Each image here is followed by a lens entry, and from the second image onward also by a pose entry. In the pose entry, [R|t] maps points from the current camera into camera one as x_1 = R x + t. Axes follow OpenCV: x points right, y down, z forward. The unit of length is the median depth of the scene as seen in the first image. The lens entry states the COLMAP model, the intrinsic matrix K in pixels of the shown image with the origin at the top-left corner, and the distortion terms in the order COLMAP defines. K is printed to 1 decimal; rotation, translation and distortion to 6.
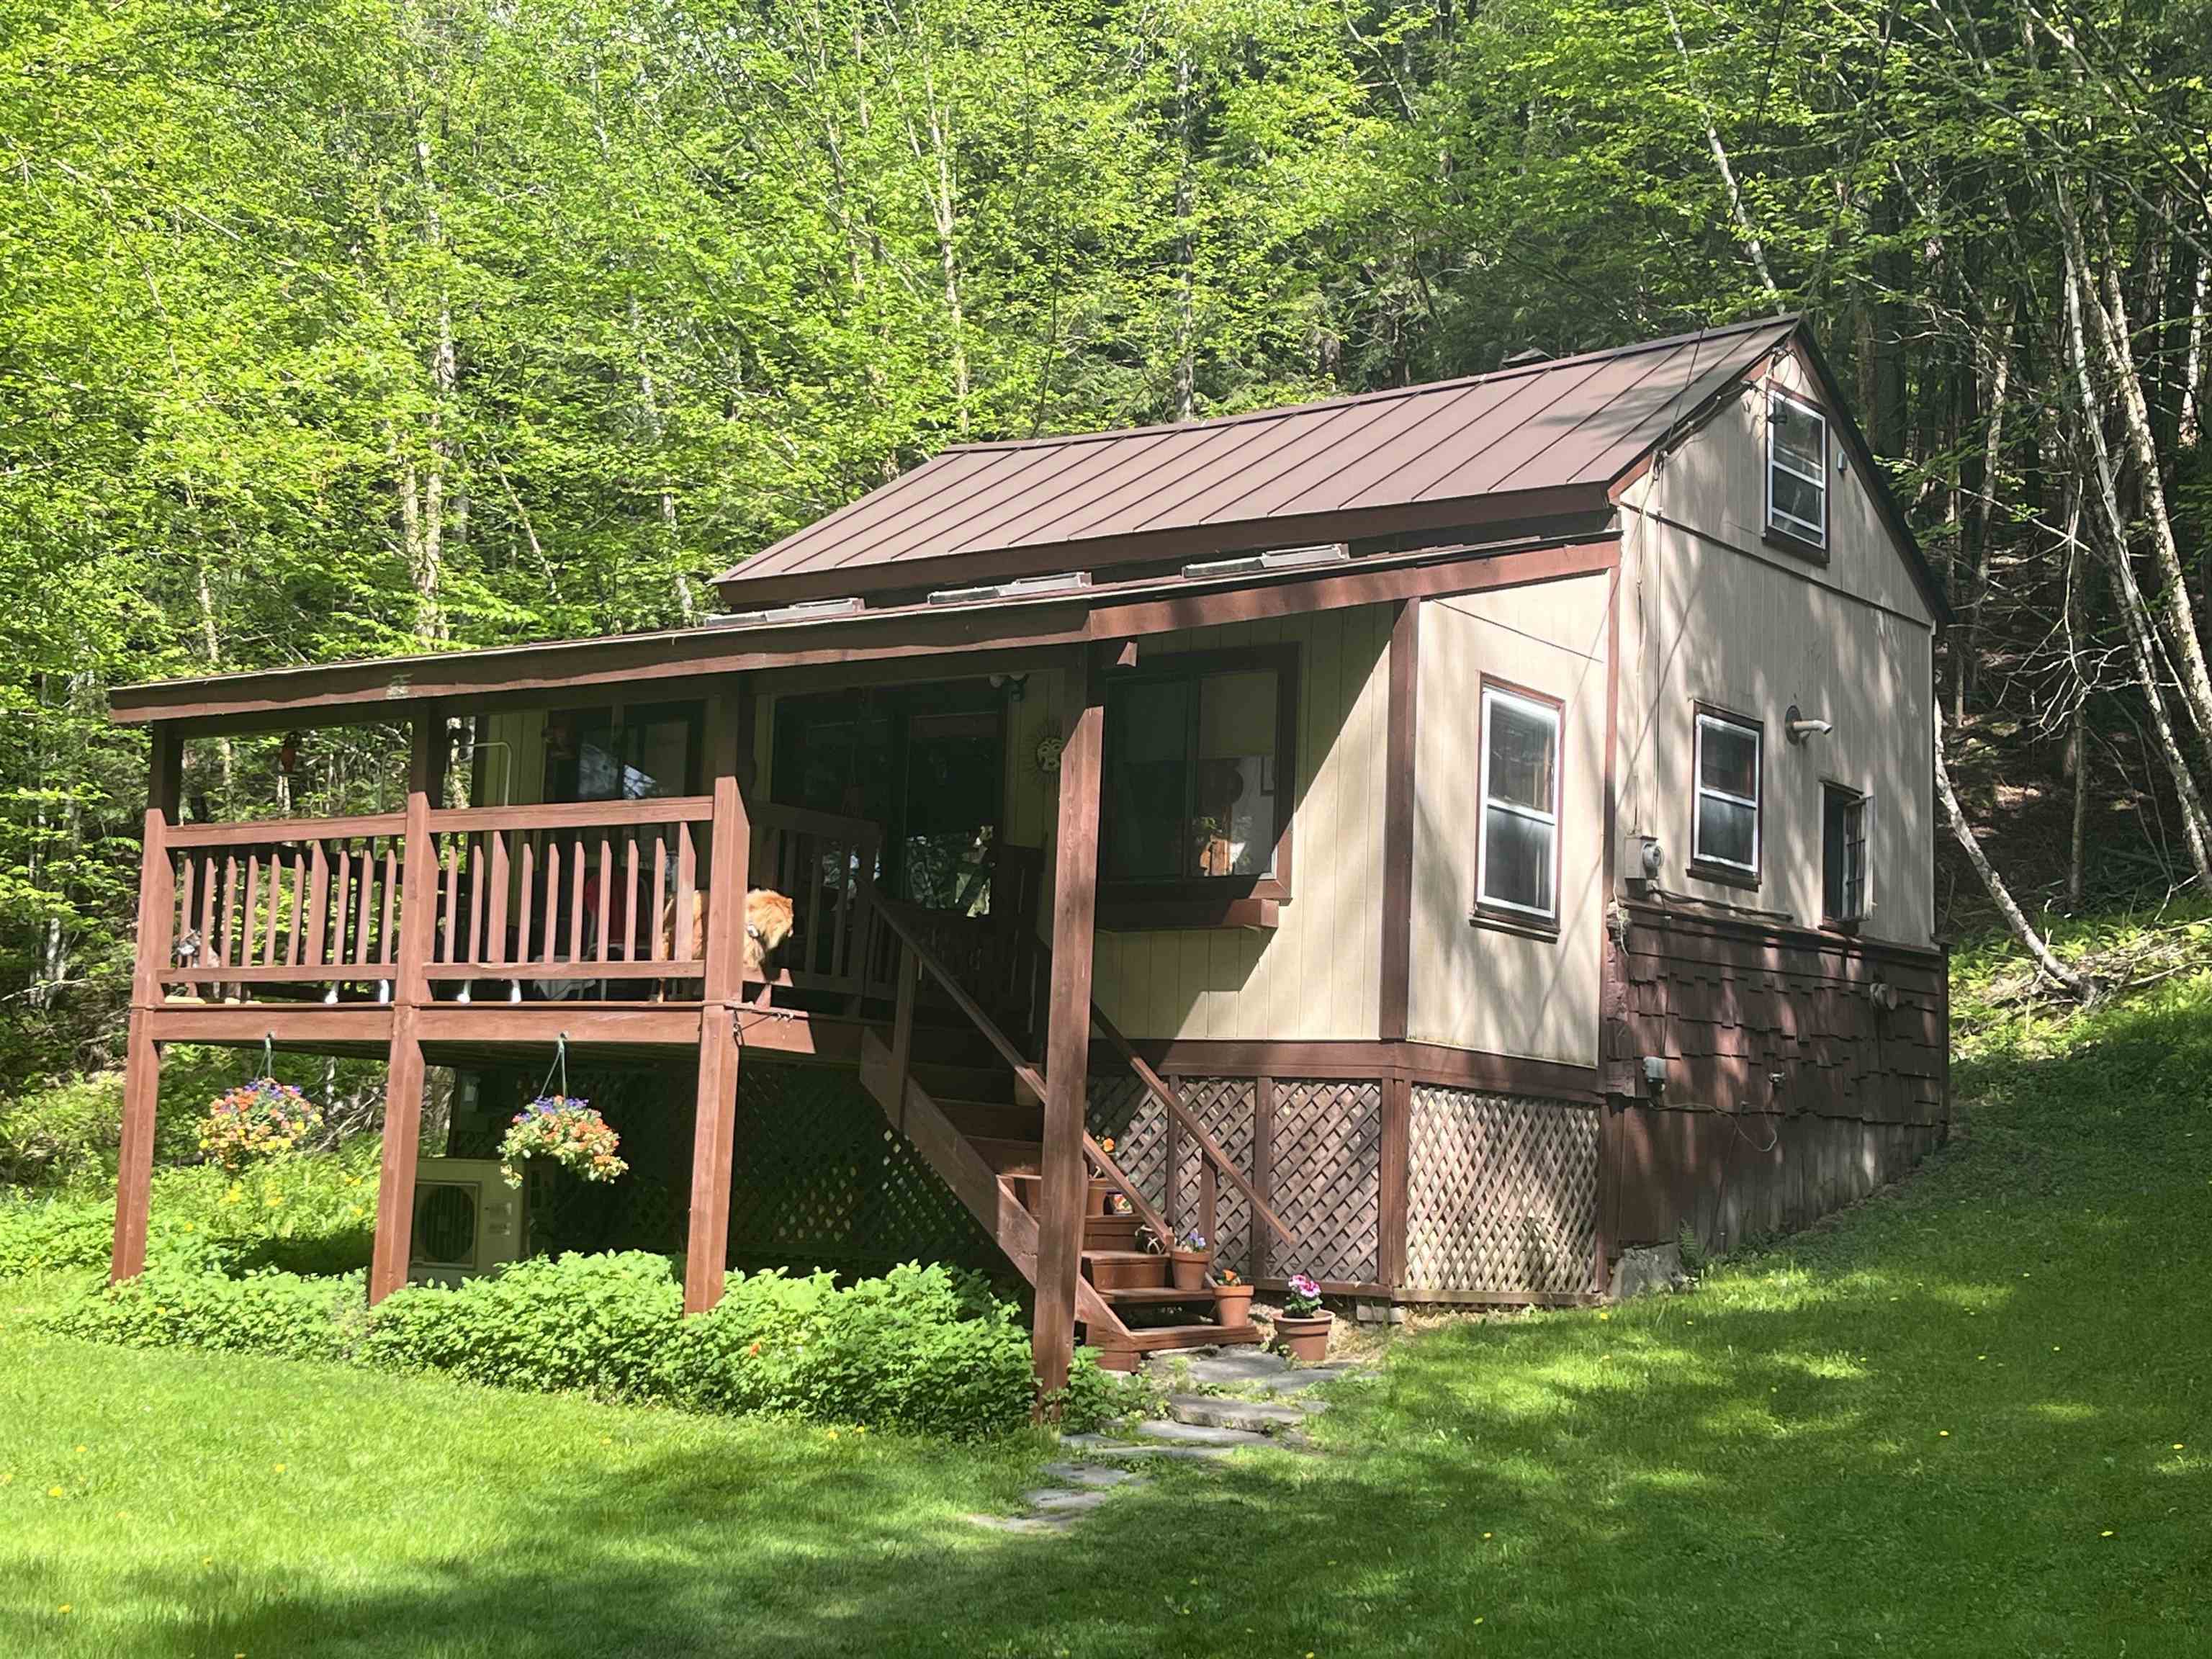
lens RADIAL K [[3116.0, 0, 1118.0], [0, 3116.0, 884.9], [0, 0, 1]] dist [0.118237, -0.048854]
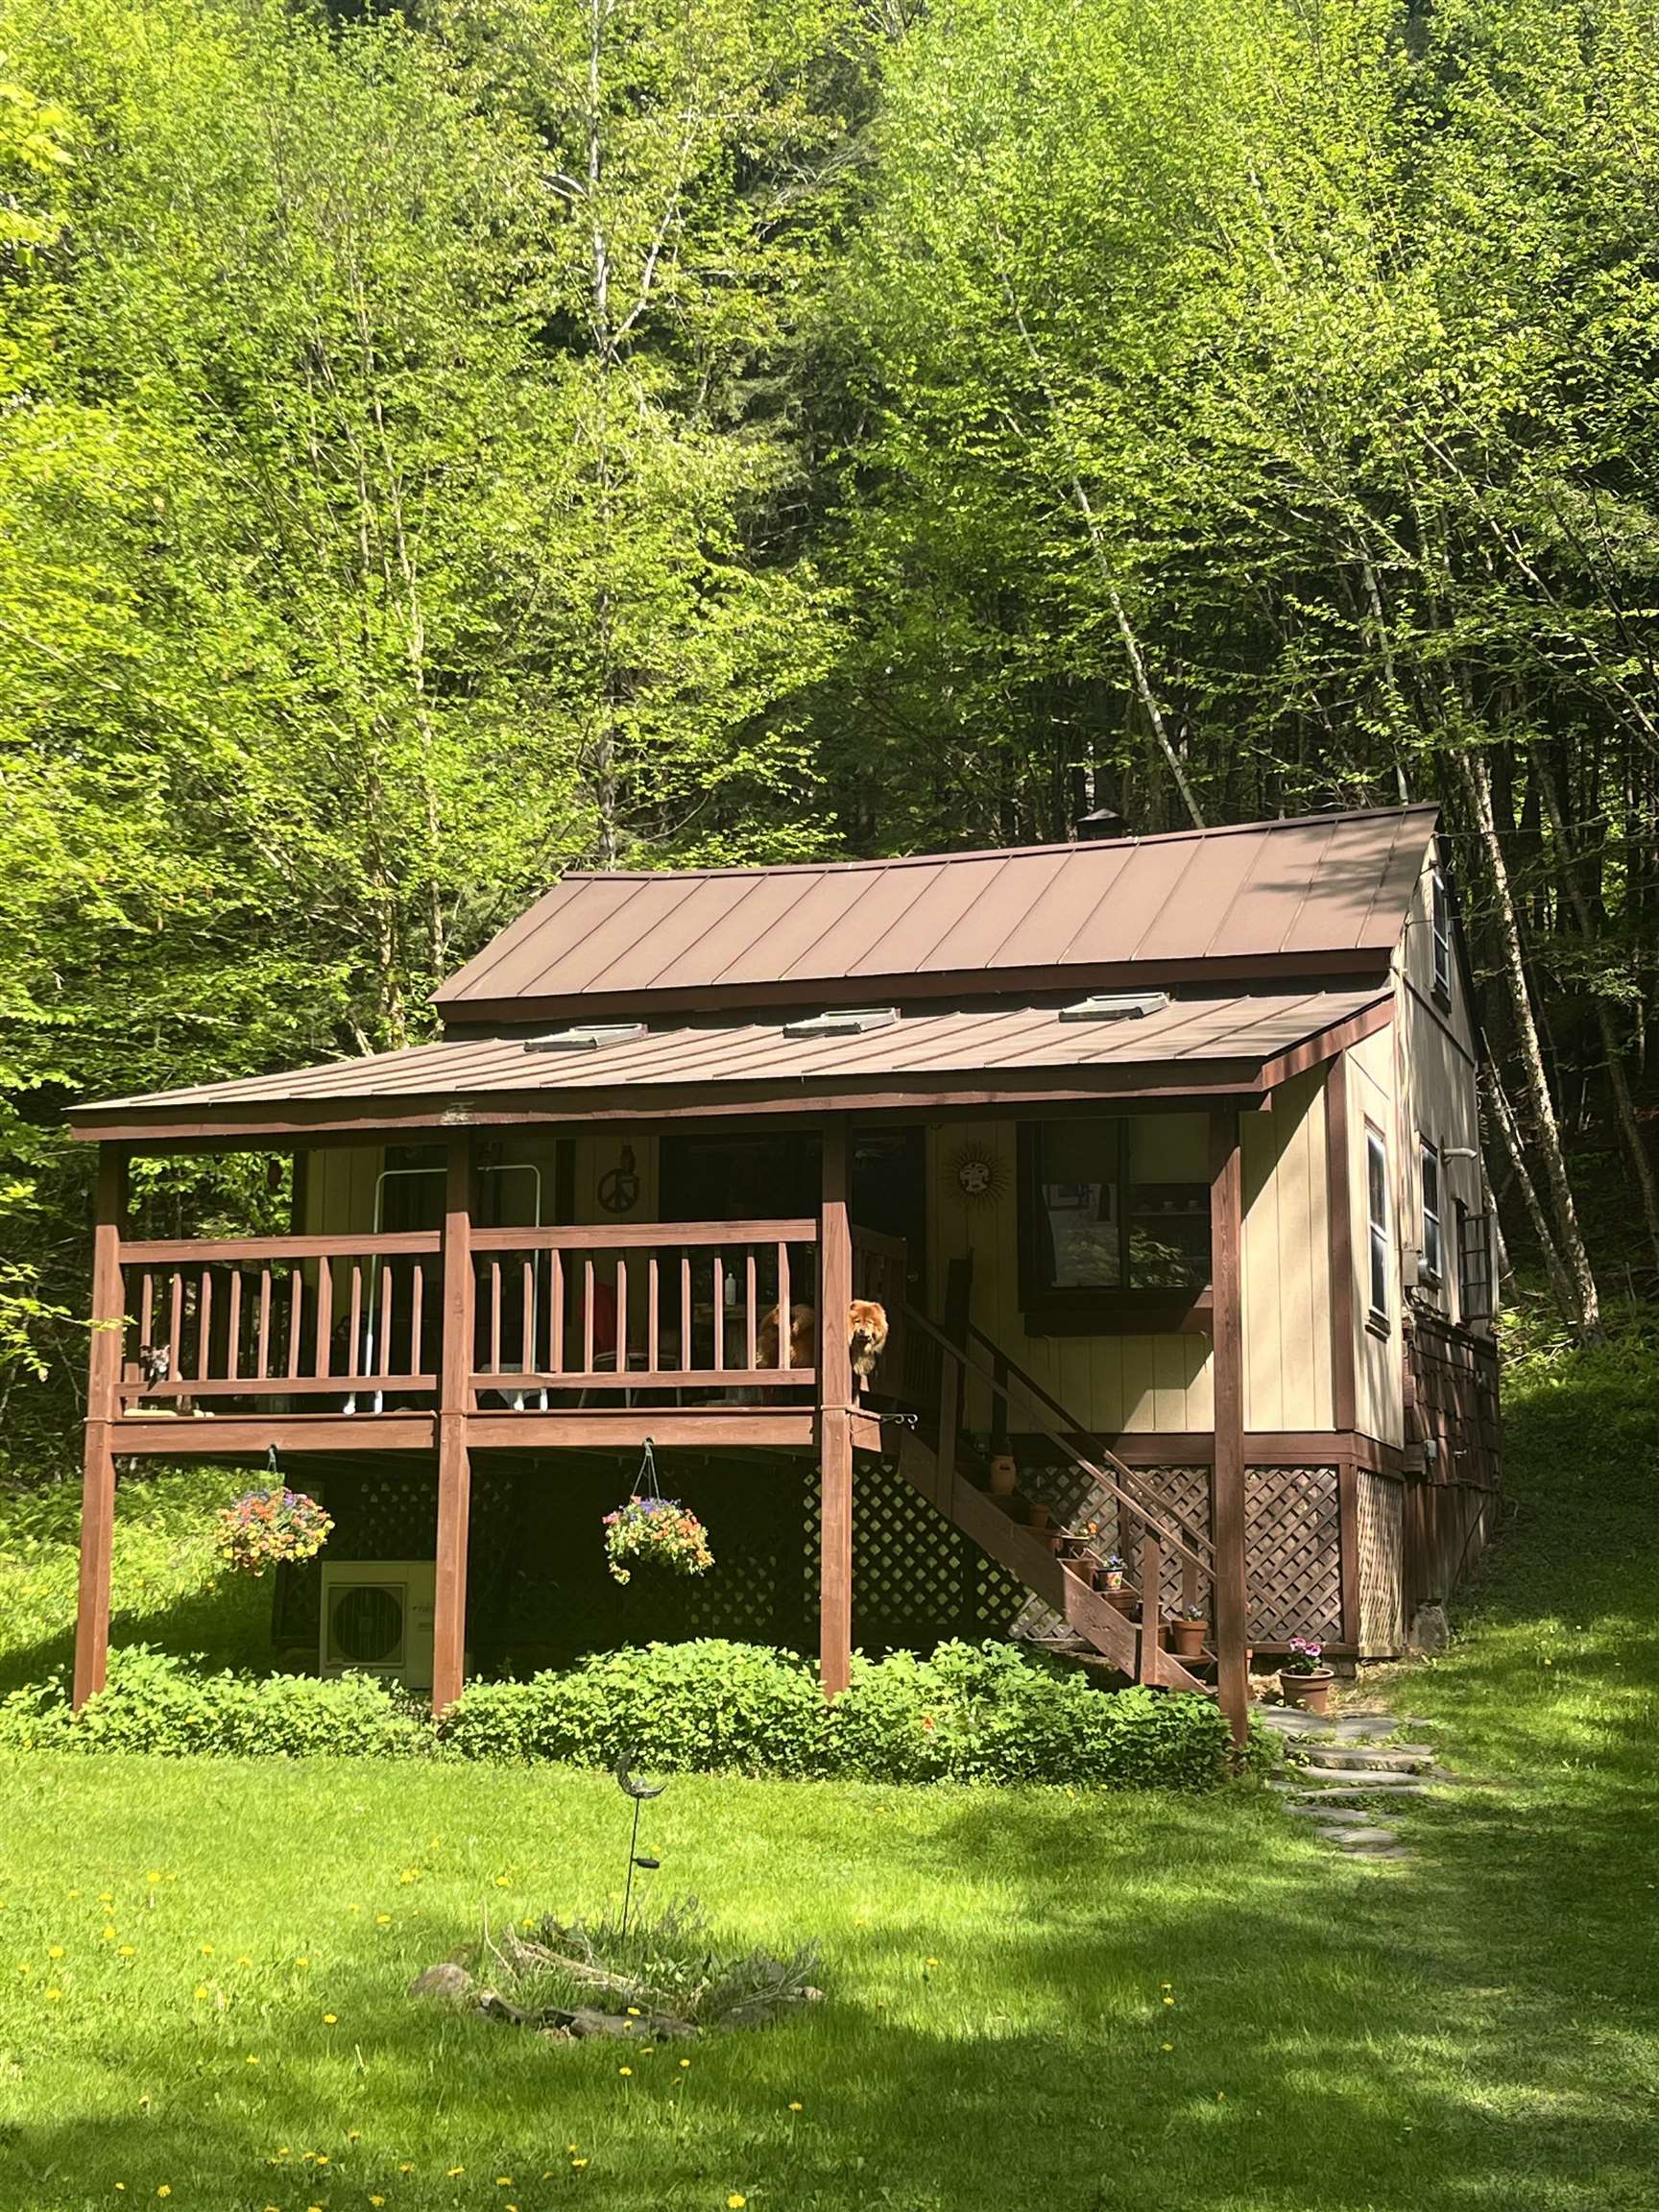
lens RADIAL K [[3161.0, 0, 829.5], [0, 3161.0, 1106.0], [0, 0, 1]] dist [0.131543, -0.072627]
pose [[0.947414, 0.013212, 0.319738, -0.455690], [0.002349, 0.998833, -0.048231, -0.013688], [-0.320002, 0.046445, 0.946278, -0.057469]]
